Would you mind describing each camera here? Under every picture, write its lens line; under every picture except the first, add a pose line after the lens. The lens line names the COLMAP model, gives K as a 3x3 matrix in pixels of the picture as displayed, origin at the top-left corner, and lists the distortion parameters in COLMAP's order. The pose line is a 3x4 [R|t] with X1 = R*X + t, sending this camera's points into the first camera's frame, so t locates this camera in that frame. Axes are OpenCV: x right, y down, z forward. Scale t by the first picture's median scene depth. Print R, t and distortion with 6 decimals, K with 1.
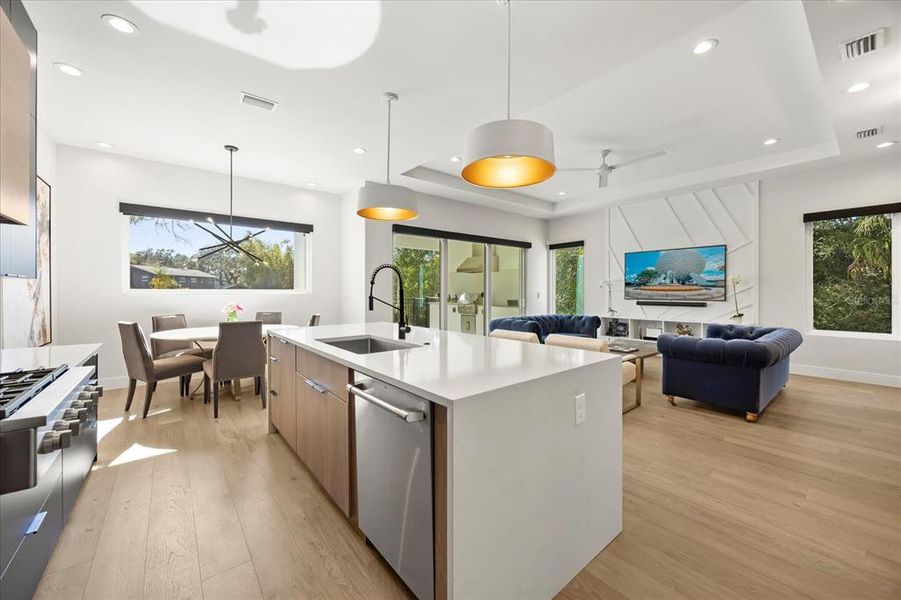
lens RADIAL K [[349.8, 0, 459.4], [0, 349.8, 294.9], [0, 0, 1]] dist [0.002697, 0.000328]
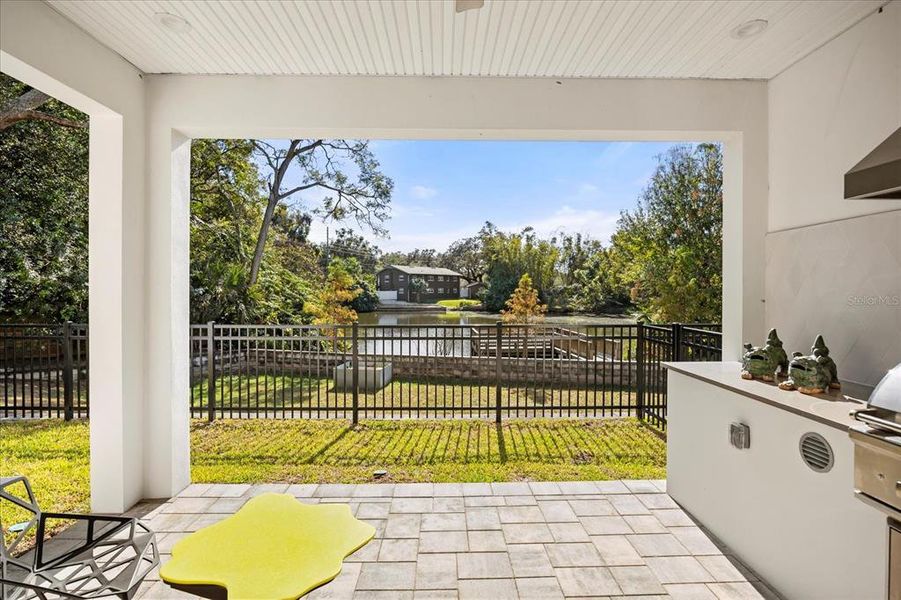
lens RADIAL K [[417.5, 0, 447.7], [0, 417.5, 294.9], [0, 0, 1]] dist [-0.012008, 0.000353]
pose [[0.765634, 0.006248, -0.643246, -0.004288], [-0.003539, 0.999979, 0.005500, -0.004509], [0.643266, -0.001935, 0.765640, 0.146102]]
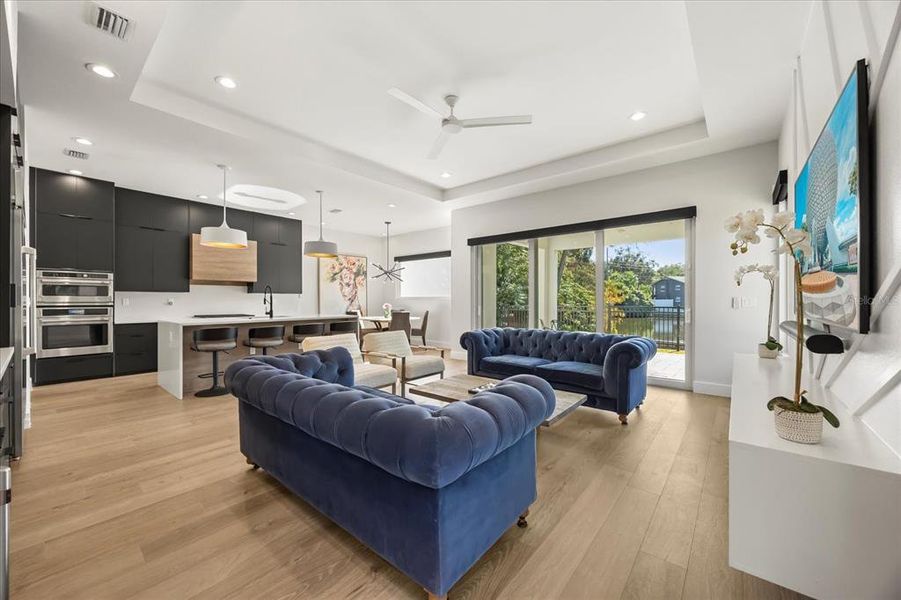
lens RADIAL K [[349.8, 0, 445.5], [0, 349.8, 297.5], [0, 0, 1]] dist [0.002697, 0.000328]
pose [[0.154166, -0.006004, -0.988027, 0.102932], [-0.009233, 0.999929, -0.007517, 0.000245], [0.988002, 0.010281, 0.154100, 0.080833]]
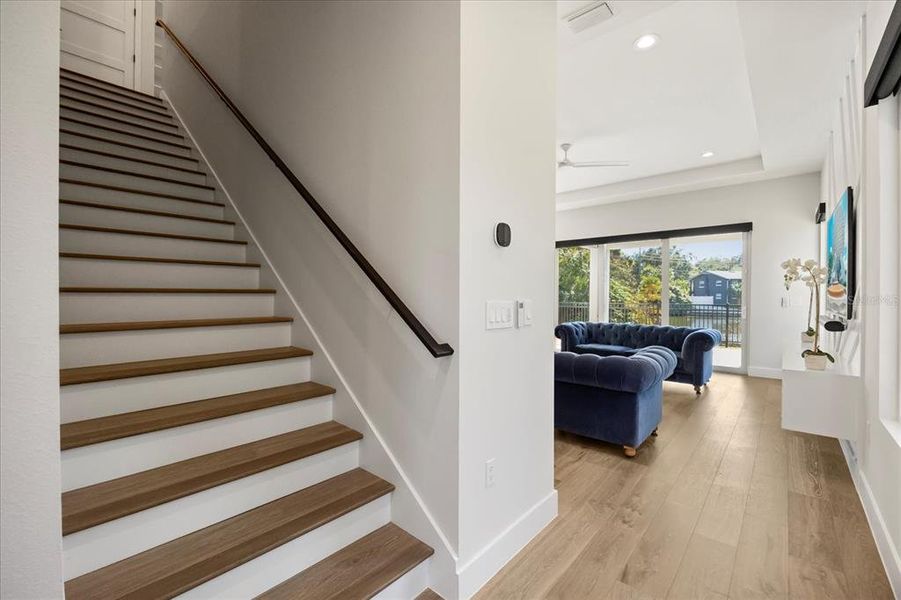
lens RADIAL K [[389.4, 0, 443.3], [0, 389.4, 296.0], [0, 0, 1]] dist [0.000875, -0.000633]
pose [[0.128483, 0.003090, -0.991707, 0.129397], [-0.013788, 0.999904, 0.001329, -0.000294], [0.991616, 0.013503, 0.128513, 0.050453]]
